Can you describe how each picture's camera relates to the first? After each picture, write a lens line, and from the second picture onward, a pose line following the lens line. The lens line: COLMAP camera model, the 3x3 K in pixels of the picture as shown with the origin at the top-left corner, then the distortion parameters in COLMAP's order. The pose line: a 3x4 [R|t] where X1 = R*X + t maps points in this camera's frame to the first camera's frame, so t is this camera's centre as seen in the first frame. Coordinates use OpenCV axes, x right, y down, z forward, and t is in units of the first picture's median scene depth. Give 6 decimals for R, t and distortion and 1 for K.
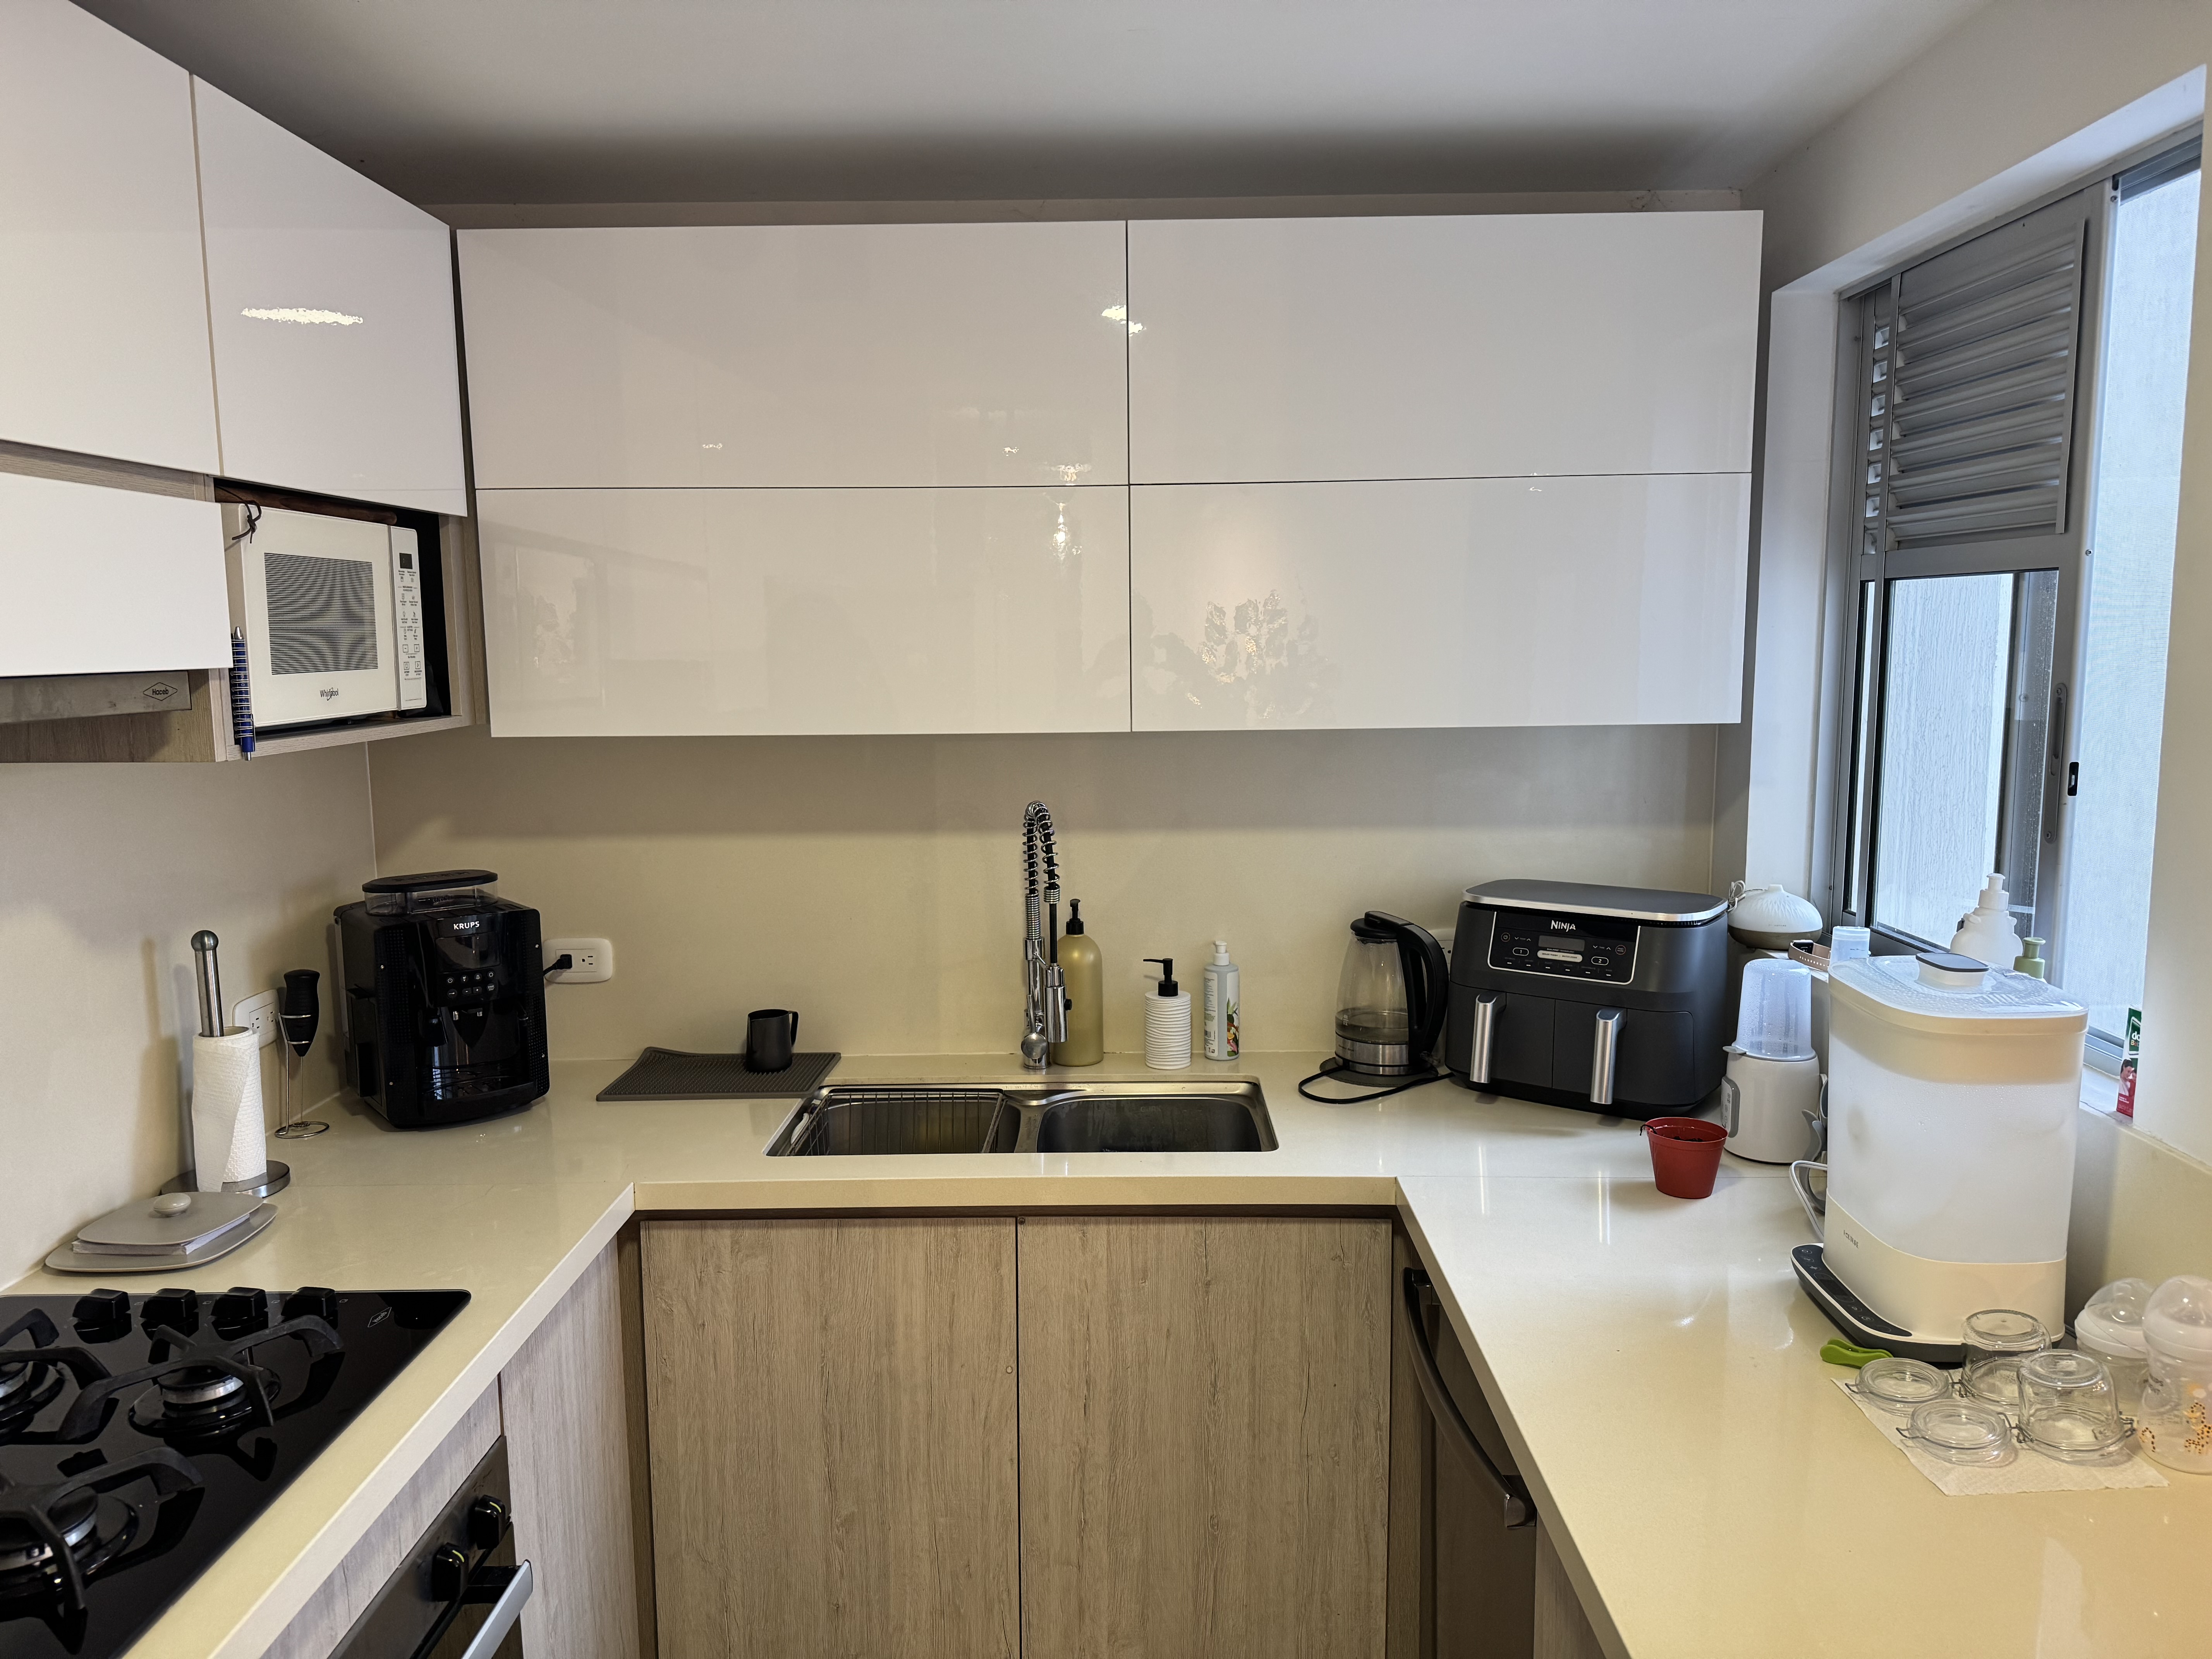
lens RADIAL K [[1551.1, 0, 1091.5], [0, 1551.1, 824.1], [0, 0, 1]] dist [0.057813, -0.023294]
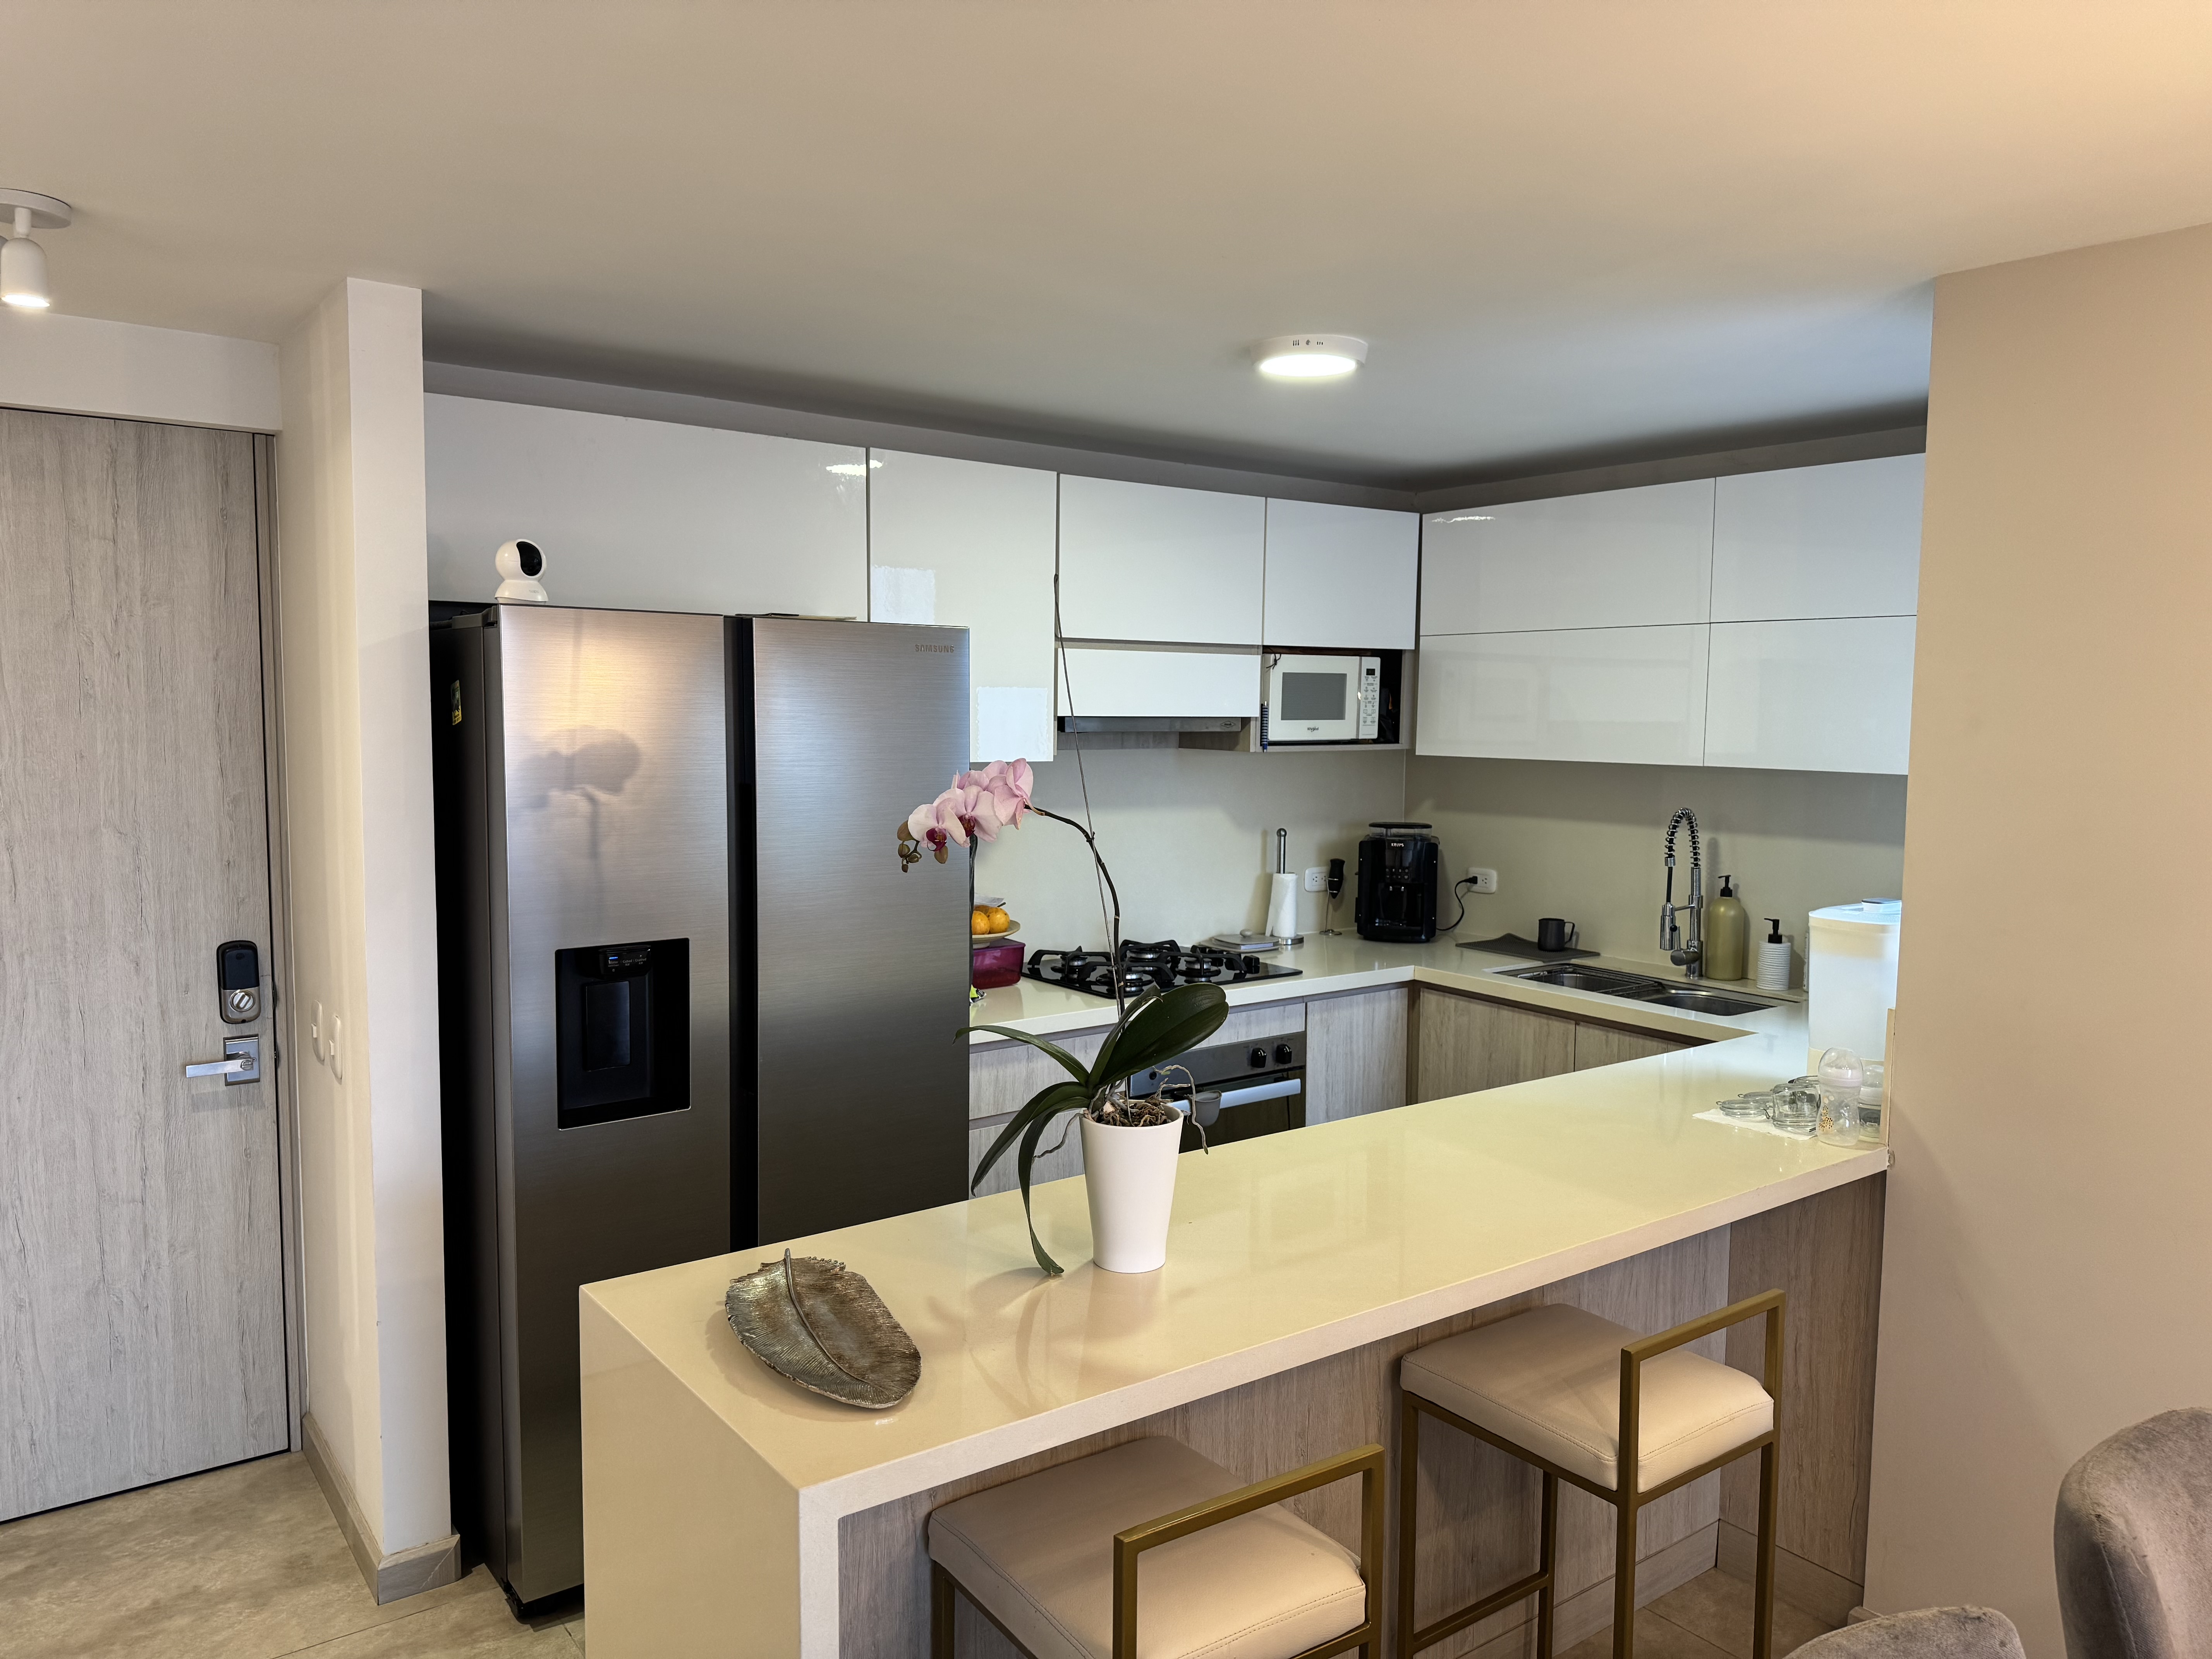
lens RADIAL K [[1551.1, 0, 1114.1], [0, 1551.1, 828.5], [0, 0, 1]] dist [0.057813, -0.023294]
pose [[0.607721, 0.082095, -0.789896, 1.073161], [-0.113251, 0.993436, 0.016118, 0.056383], [0.786034, 0.079661, 0.613030, -0.600275]]
